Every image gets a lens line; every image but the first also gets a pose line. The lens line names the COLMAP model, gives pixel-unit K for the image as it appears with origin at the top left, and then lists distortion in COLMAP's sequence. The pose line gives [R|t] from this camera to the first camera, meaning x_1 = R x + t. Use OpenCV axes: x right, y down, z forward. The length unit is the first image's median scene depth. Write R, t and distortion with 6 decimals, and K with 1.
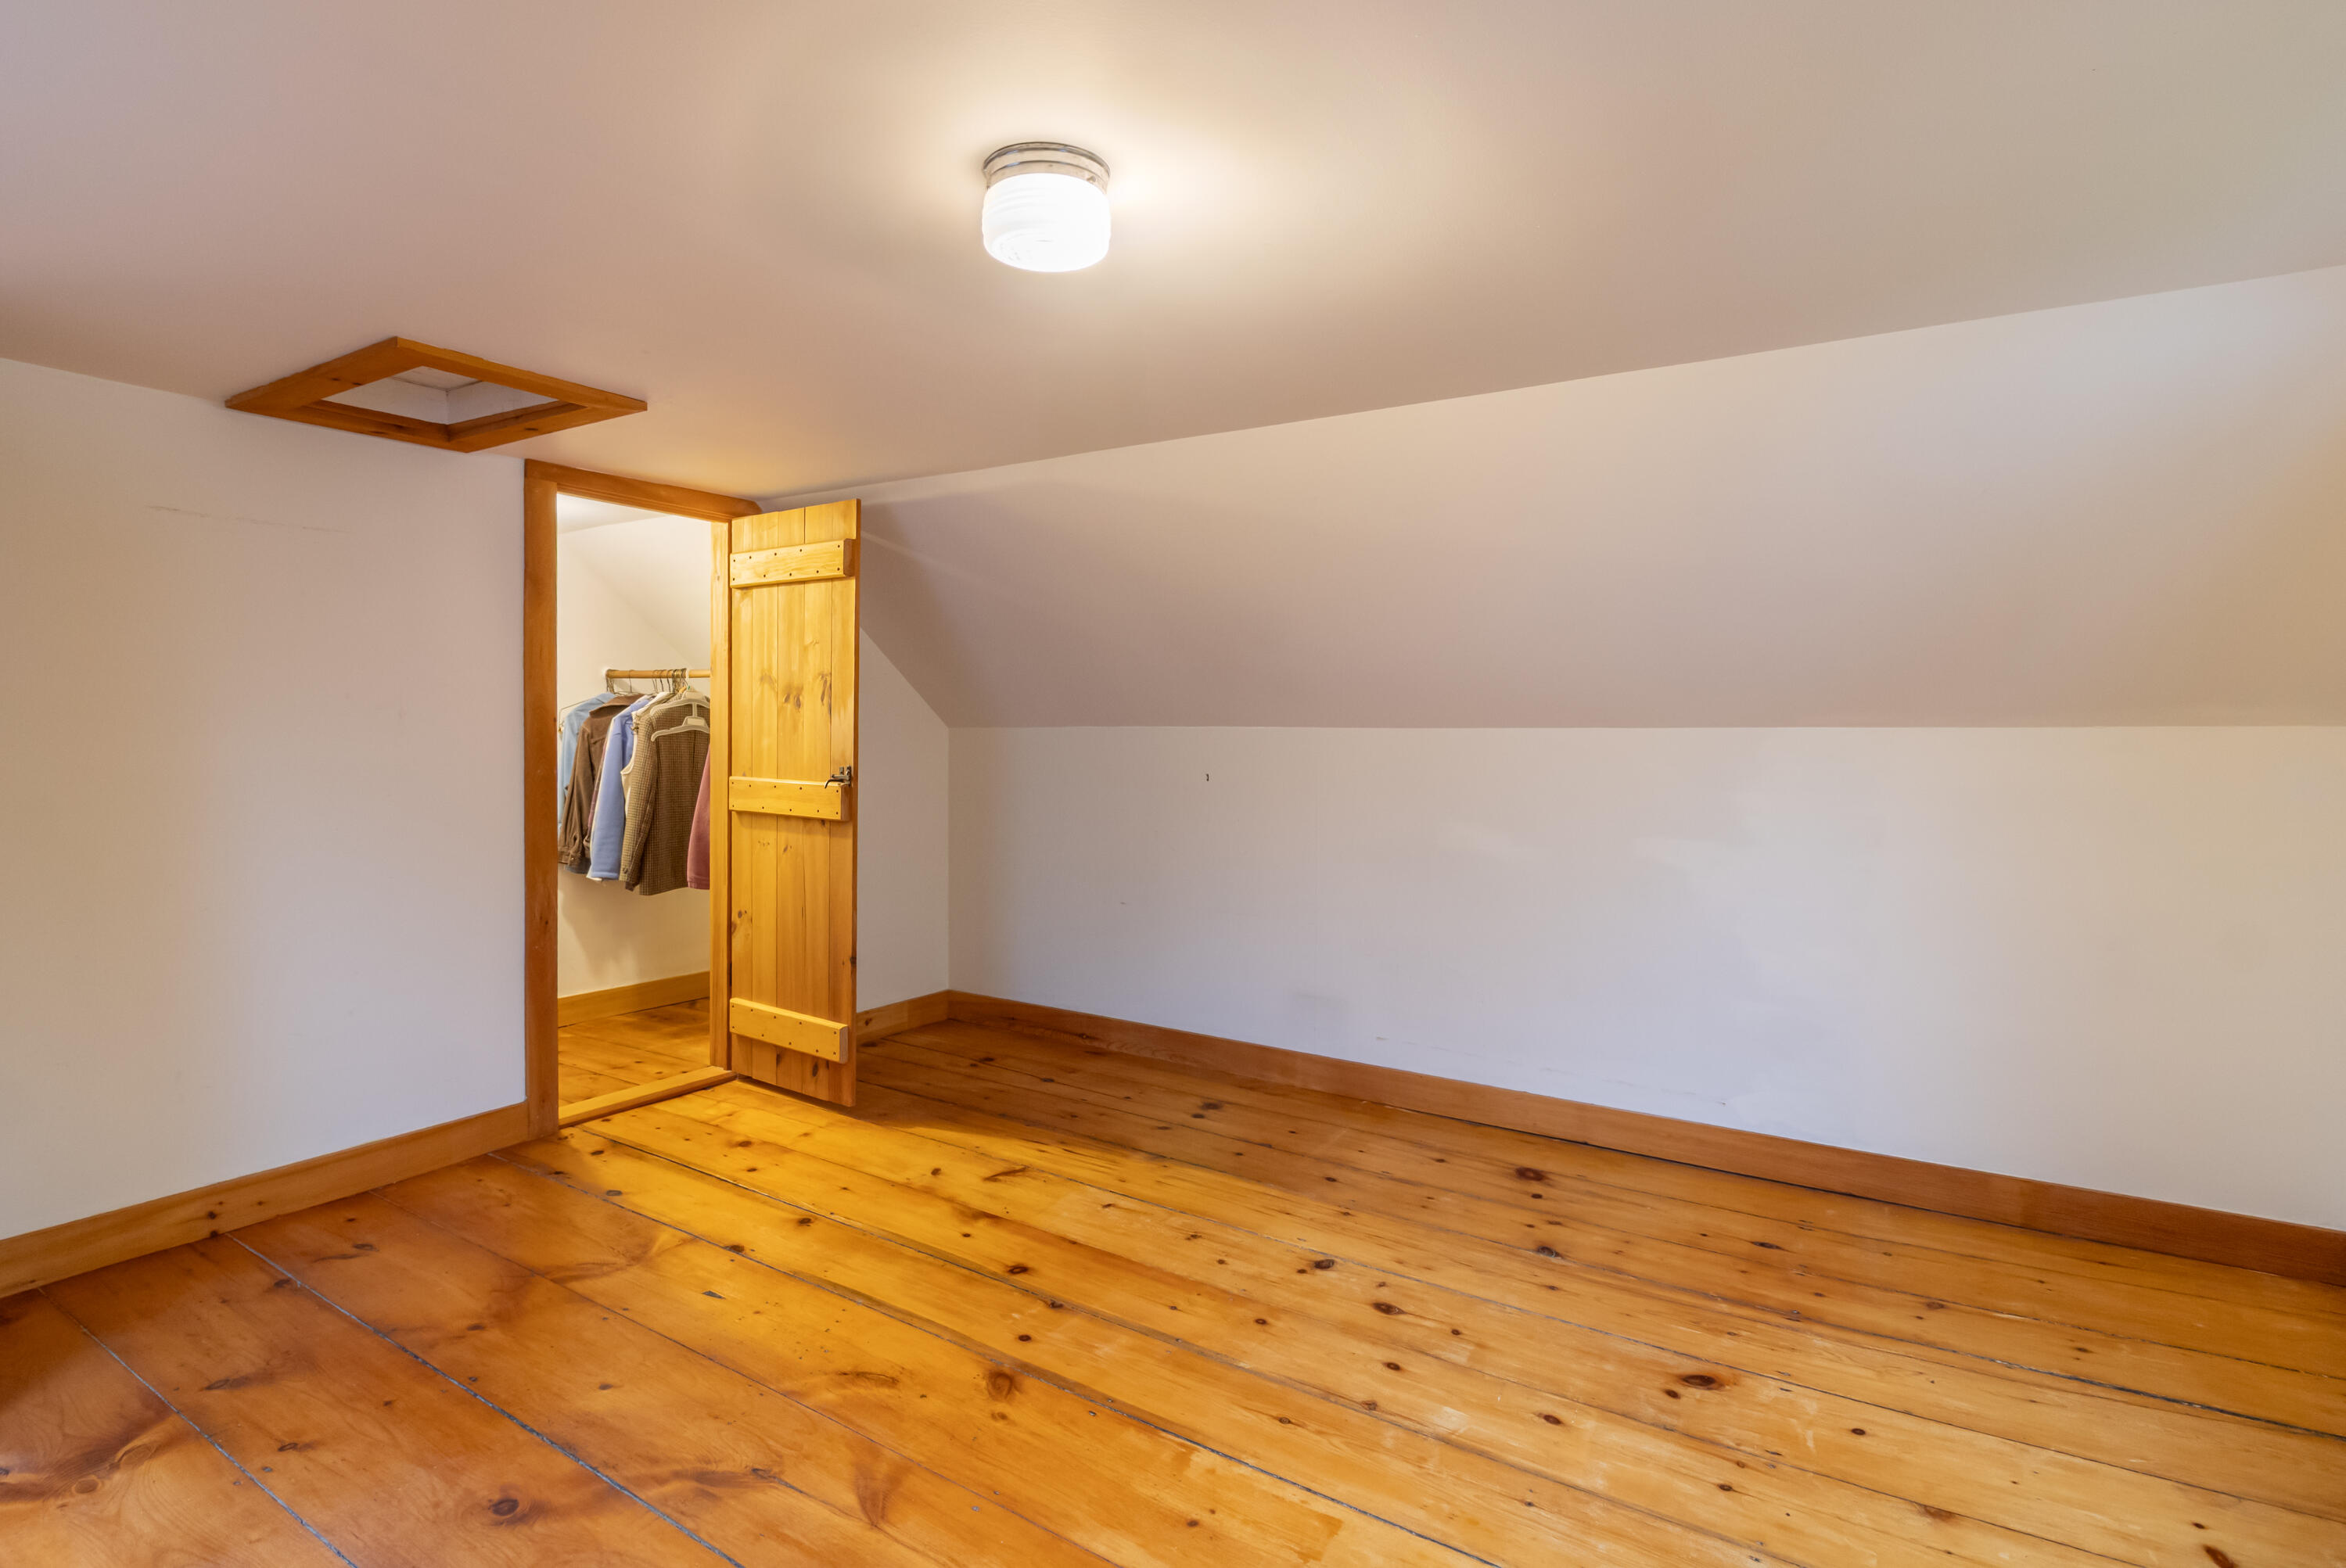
lens RADIAL K [[1118.2, 0, 1186.4], [0, 1118.2, 747.8], [0, 0, 1]] dist [0.001037, 0.000069]
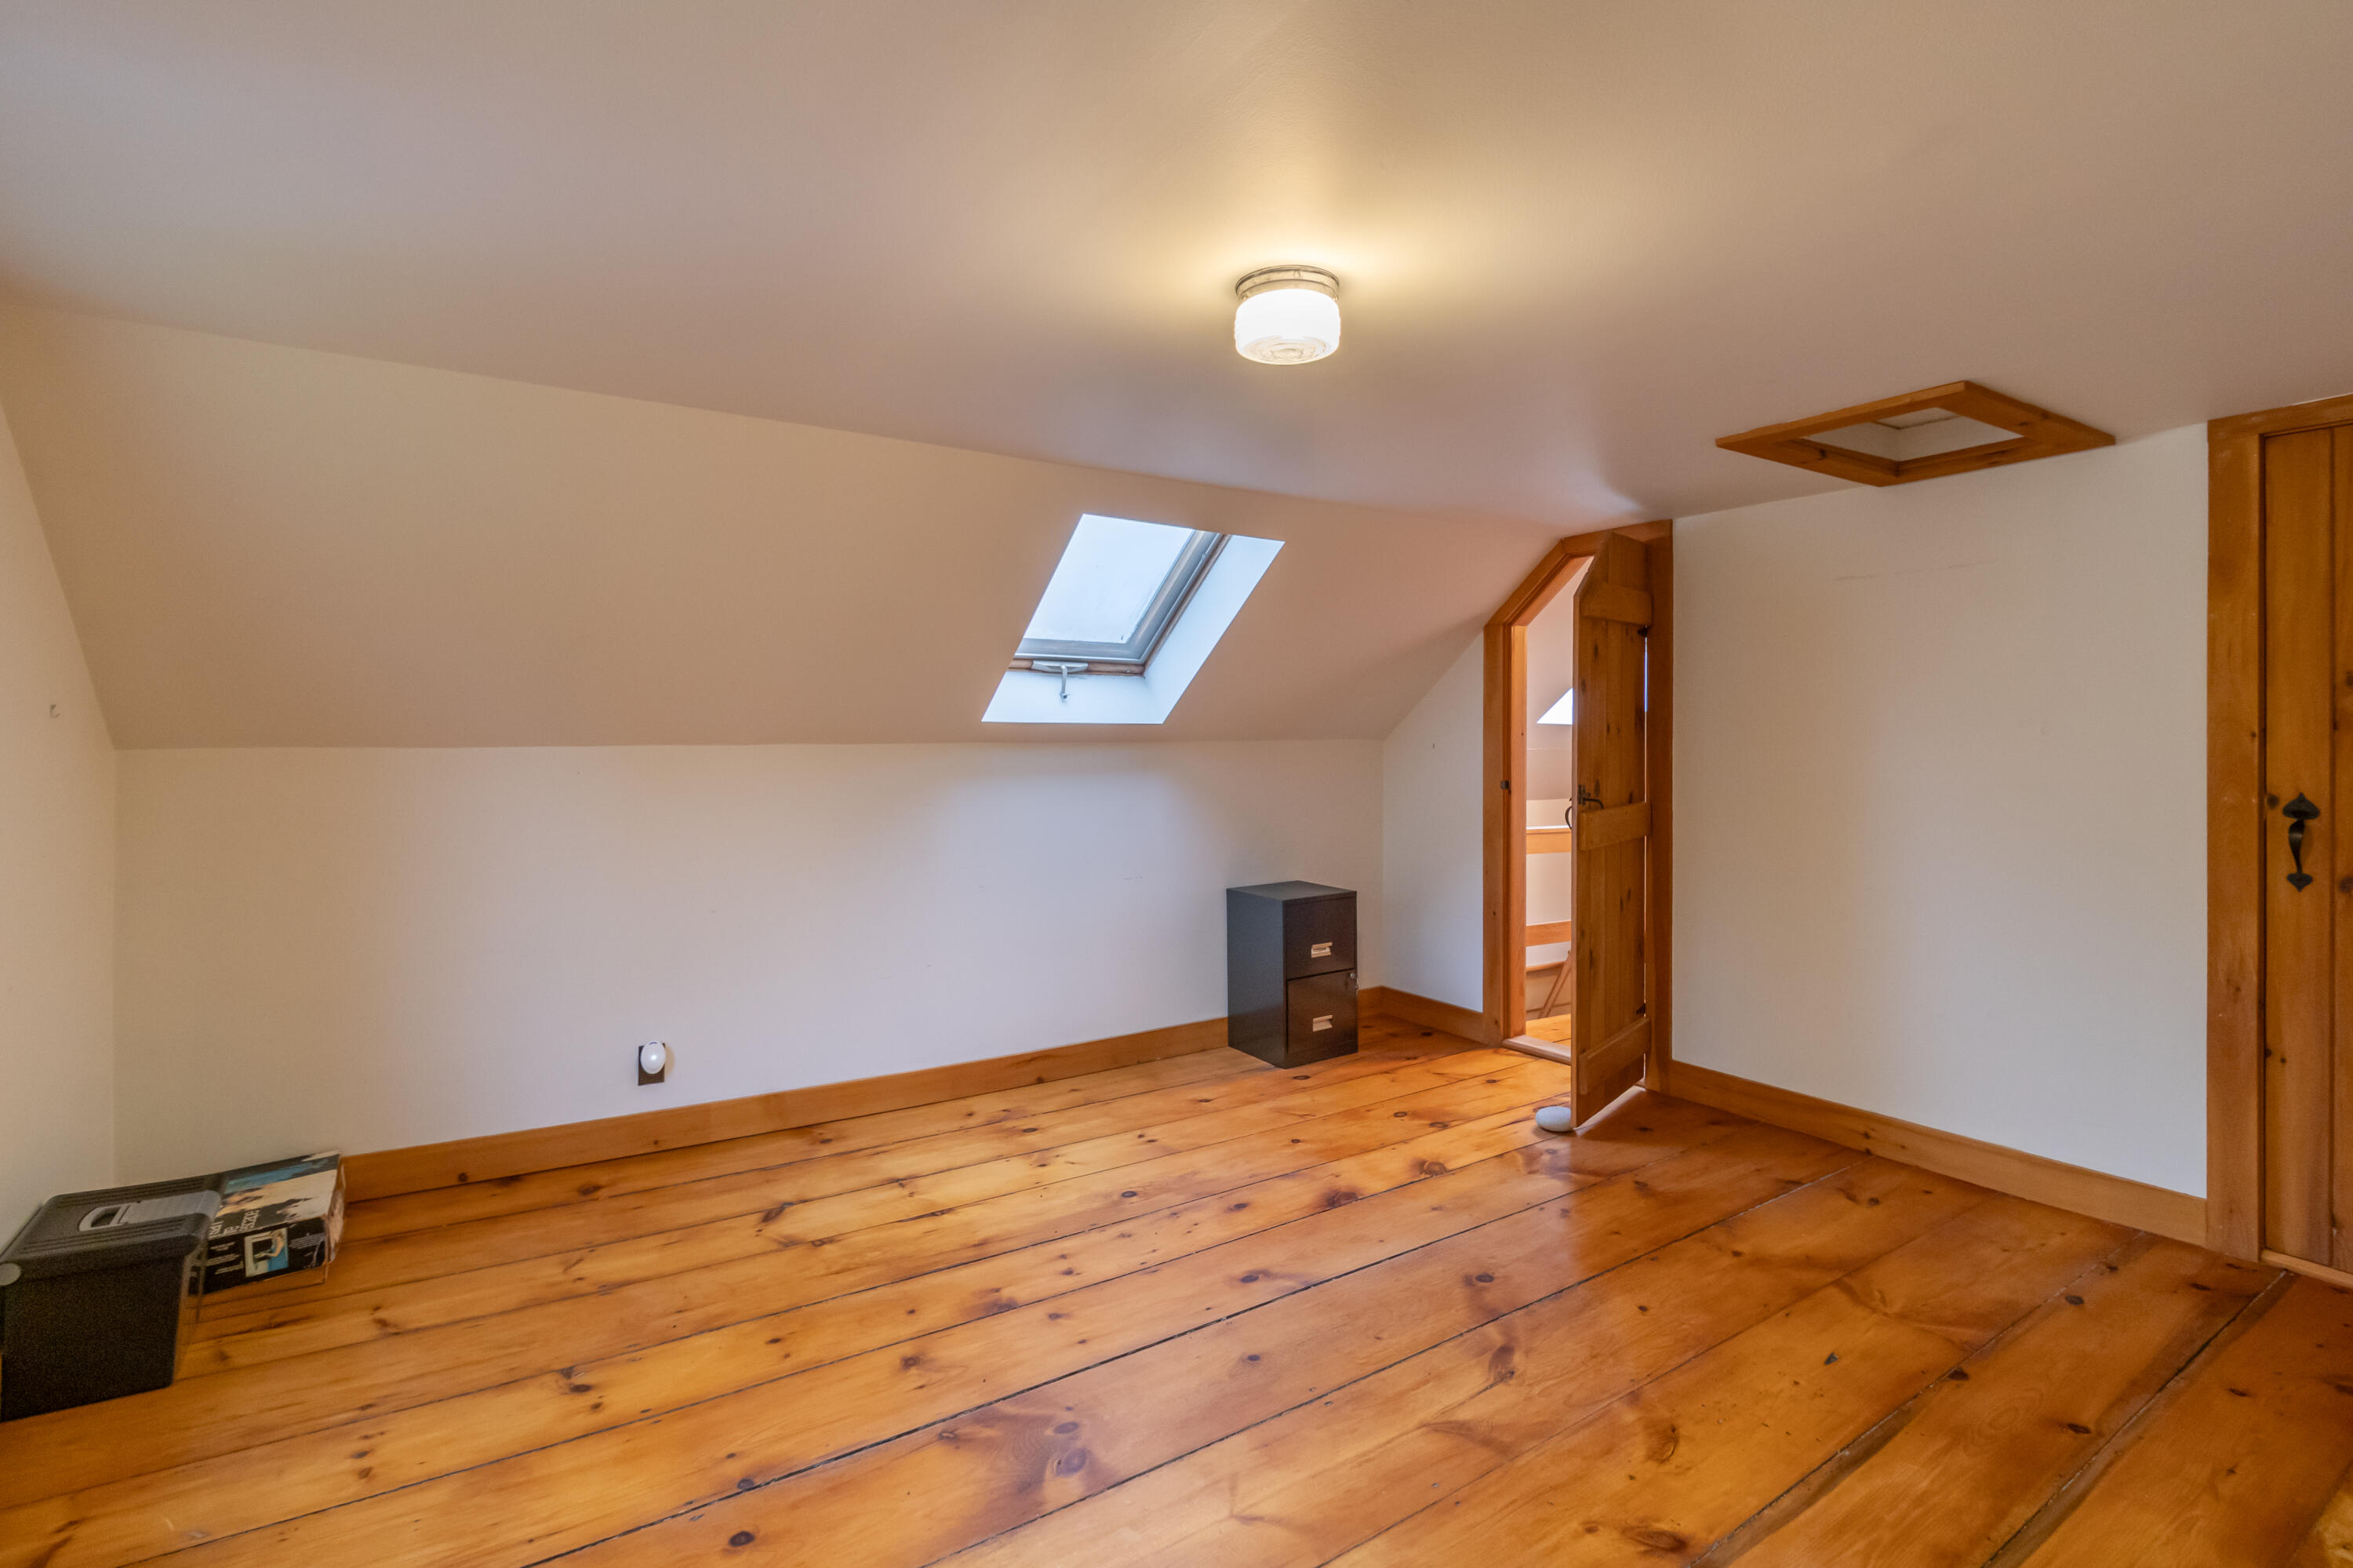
lens RADIAL K [[1121.8, 0, 1189.9], [0, 1121.8, 747.7], [0, 0, 1]] dist [0.001037, 0.000069]
pose [[-0.400985, -0.001760, -0.916083, 0.687343], [-0.017242, 0.999836, 0.005626, -0.012019], [0.915923, 0.018051, -0.400949, 0.944120]]
